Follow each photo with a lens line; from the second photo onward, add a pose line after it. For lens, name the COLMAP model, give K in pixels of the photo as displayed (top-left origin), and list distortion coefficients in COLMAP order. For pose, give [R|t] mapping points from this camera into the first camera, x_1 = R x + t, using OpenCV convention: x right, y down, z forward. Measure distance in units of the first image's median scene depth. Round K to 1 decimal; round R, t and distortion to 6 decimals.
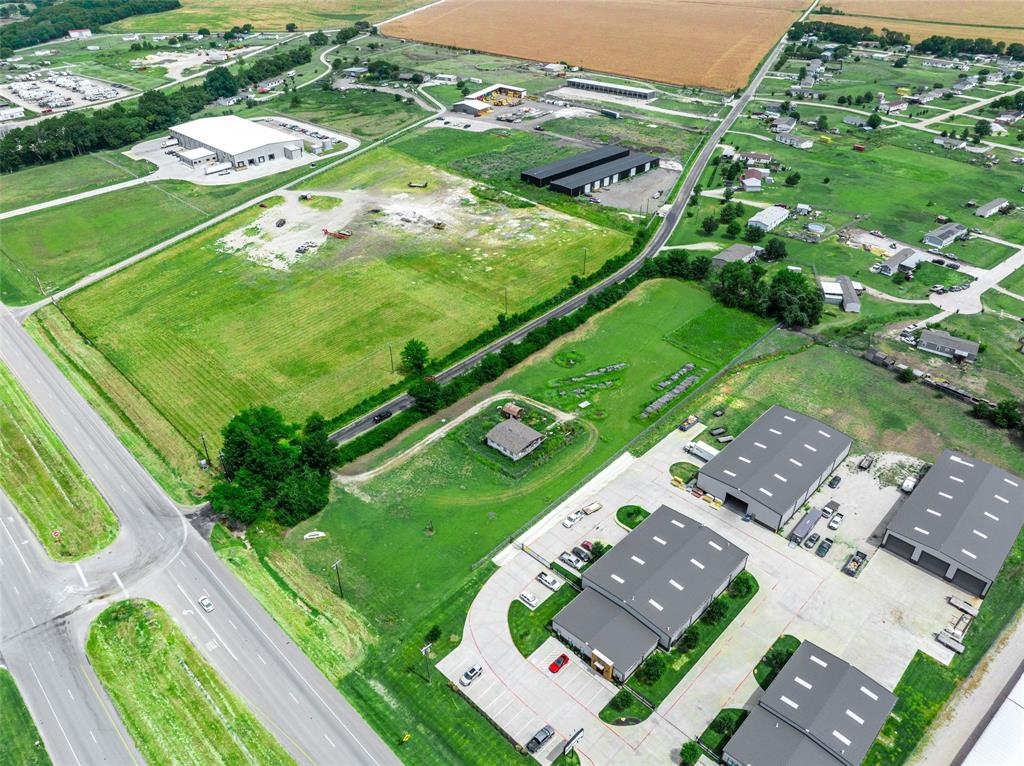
lens RADIAL K [[722.3, 0, 516.5], [0, 722.3, 362.5], [0, 0, 1]] dist [-0.033654, -0.006184]
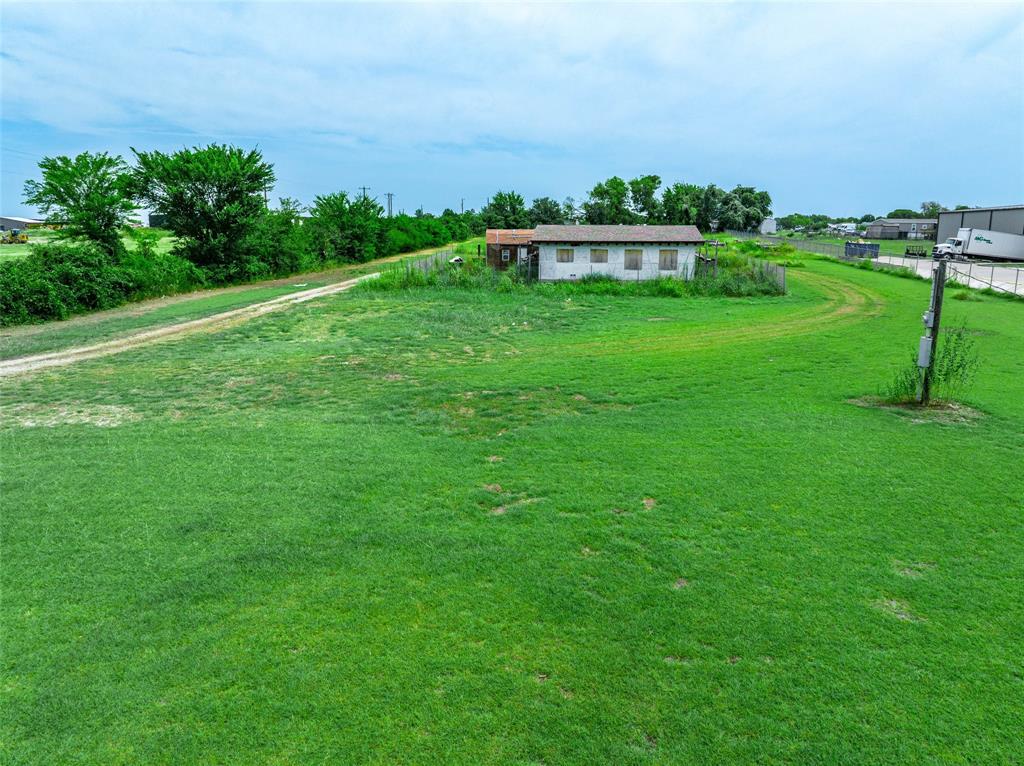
lens RADIAL K [[722.3, 0, 516.5], [0, 722.3, 362.5], [0, 0, 1]] dist [-0.033654, -0.006184]
pose [[0.812110, -0.104006, 0.574160, -0.187855], [0.305401, 0.914210, -0.266364, 0.197754], [-0.497199, 0.391666, 0.774203, 0.786944]]
